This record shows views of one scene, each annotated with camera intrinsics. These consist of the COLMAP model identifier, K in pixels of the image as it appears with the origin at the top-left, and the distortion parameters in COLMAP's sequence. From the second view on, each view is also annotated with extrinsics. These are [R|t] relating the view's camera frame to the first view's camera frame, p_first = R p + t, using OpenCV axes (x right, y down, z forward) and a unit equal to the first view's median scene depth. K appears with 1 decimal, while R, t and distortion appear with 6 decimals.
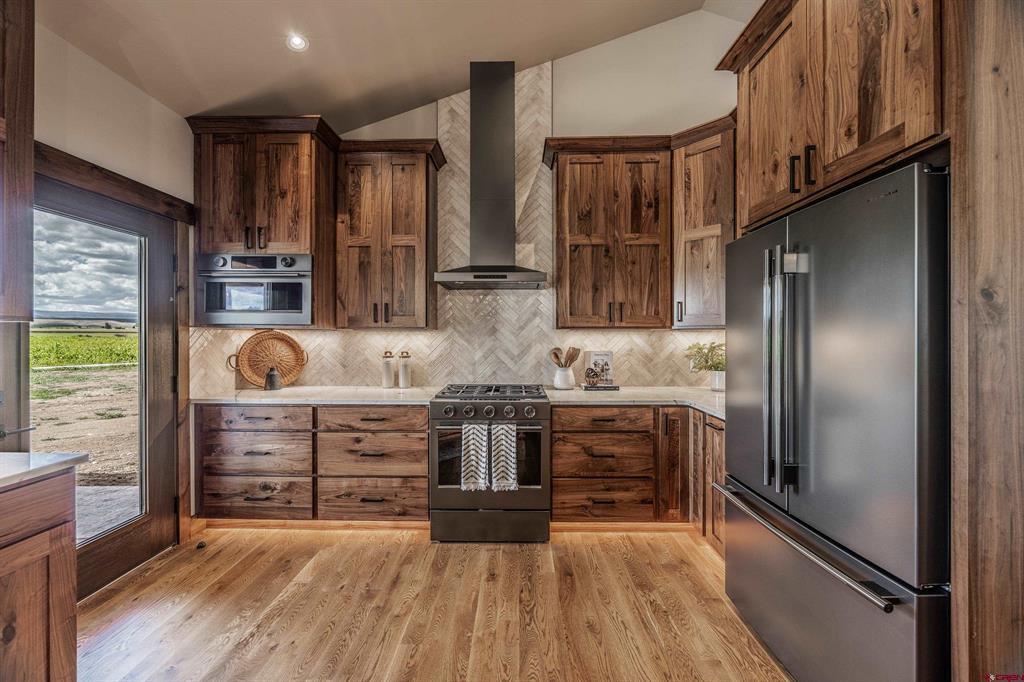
lens RADIAL K [[393.8, 0, 507.0], [0, 393.8, 337.1], [0, 0, 1]] dist [-0.002951, -0.000224]
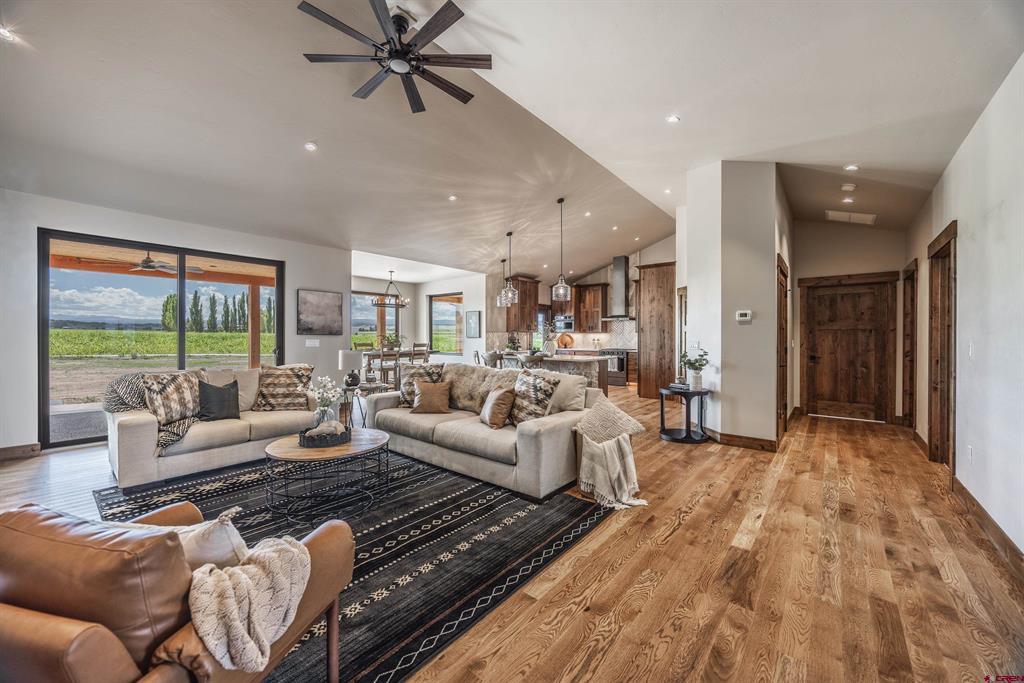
lens RADIAL K [[393.8, 0, 507.0], [0, 393.8, 337.6], [0, 0, 1]] dist [-0.002951, -0.000224]
pose [[0.781400, 0.003270, -0.624022, 1.620254], [-0.003104, 0.999994, 0.001354, 0.027406], [0.624023, 0.000879, 0.781406, -2.828288]]
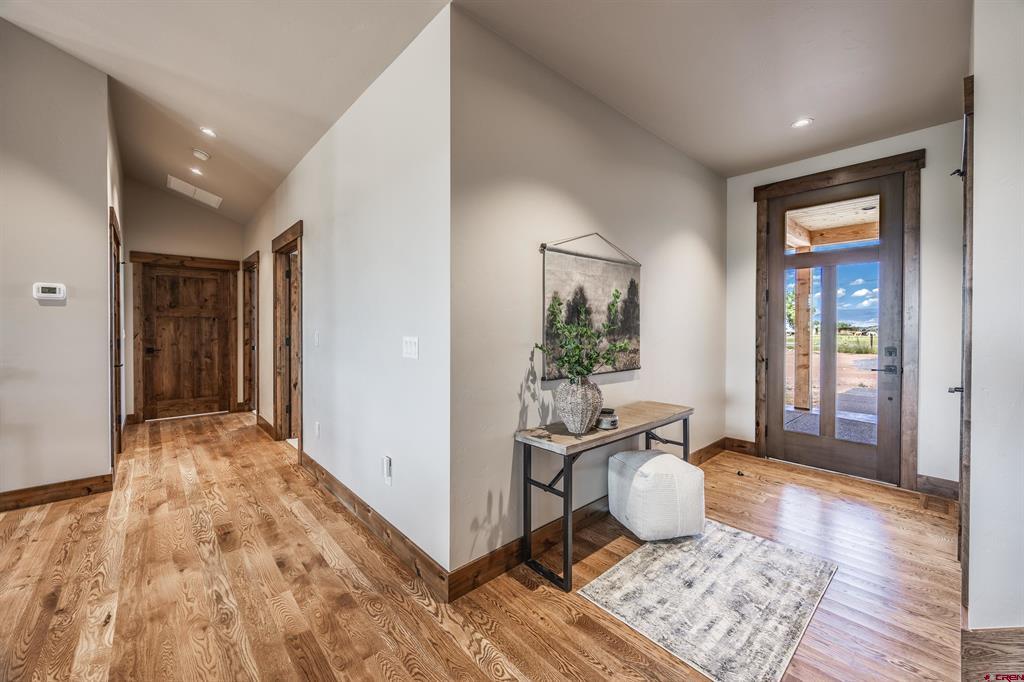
lens RADIAL K [[401.4, 0, 512.7], [0, 401.4, 330.1], [0, 0, 1]] dist [-0.002011, -0.000357]
pose [[0.726411, -0.003724, 0.687251, 1.535166], [-0.001490, 0.999974, 0.006994, 0.027061], [-0.687259, -0.006105, 0.726387, -2.538645]]
